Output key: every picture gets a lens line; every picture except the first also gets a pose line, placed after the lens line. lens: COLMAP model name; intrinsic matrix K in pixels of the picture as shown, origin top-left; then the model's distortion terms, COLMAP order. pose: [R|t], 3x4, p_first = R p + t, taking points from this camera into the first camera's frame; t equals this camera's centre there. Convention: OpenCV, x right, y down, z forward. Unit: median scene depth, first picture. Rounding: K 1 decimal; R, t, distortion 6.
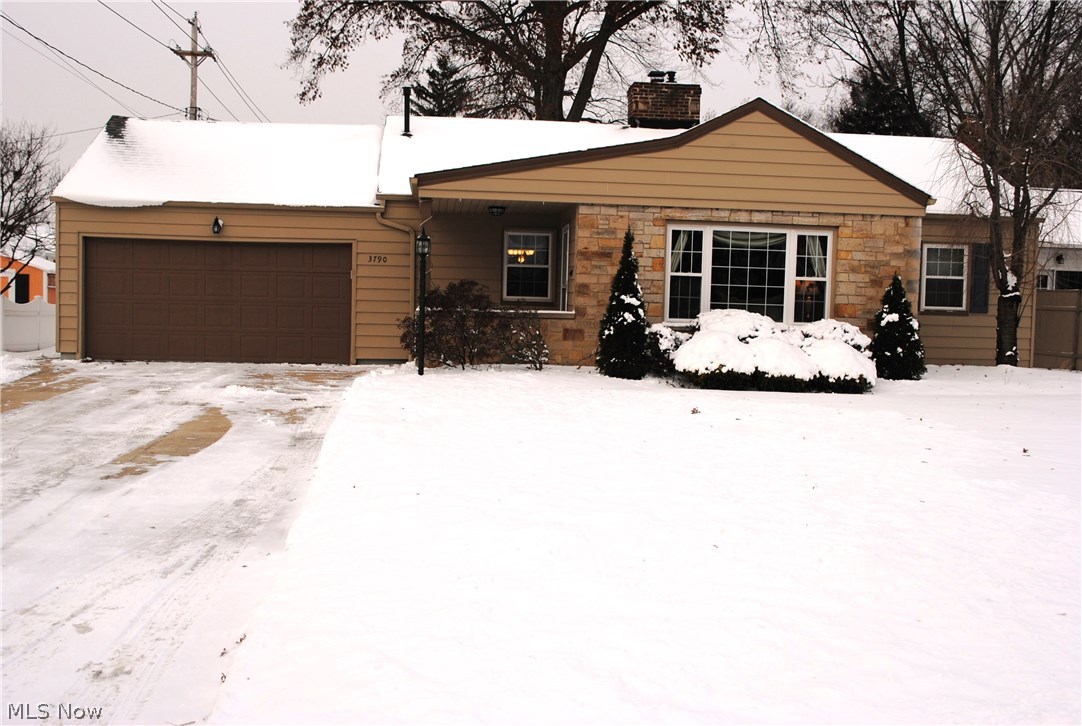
lens RADIAL K [[1157.4, 0, 541.0], [0, 1157.4, 364.9], [0, 0, 1]] dist [-0.061810, 0.000000]
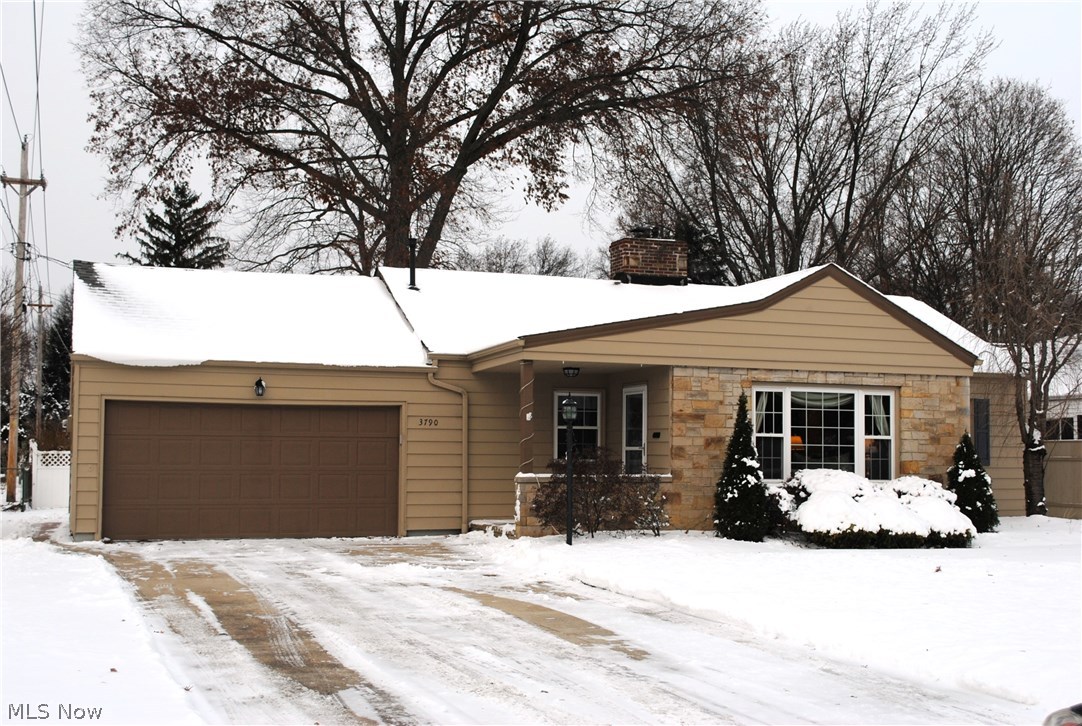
lens RADIAL K [[1289.8, 0, 540.7], [0, 1289.8, 361.7], [0, 0, 1]] dist [-0.038519, 0.000000]
pose [[0.967911, 0.000358, 0.251294, -0.346765], [0.030898, 0.992242, -0.120423, -0.012590], [-0.249388, 0.124323, 0.960390, -0.036396]]
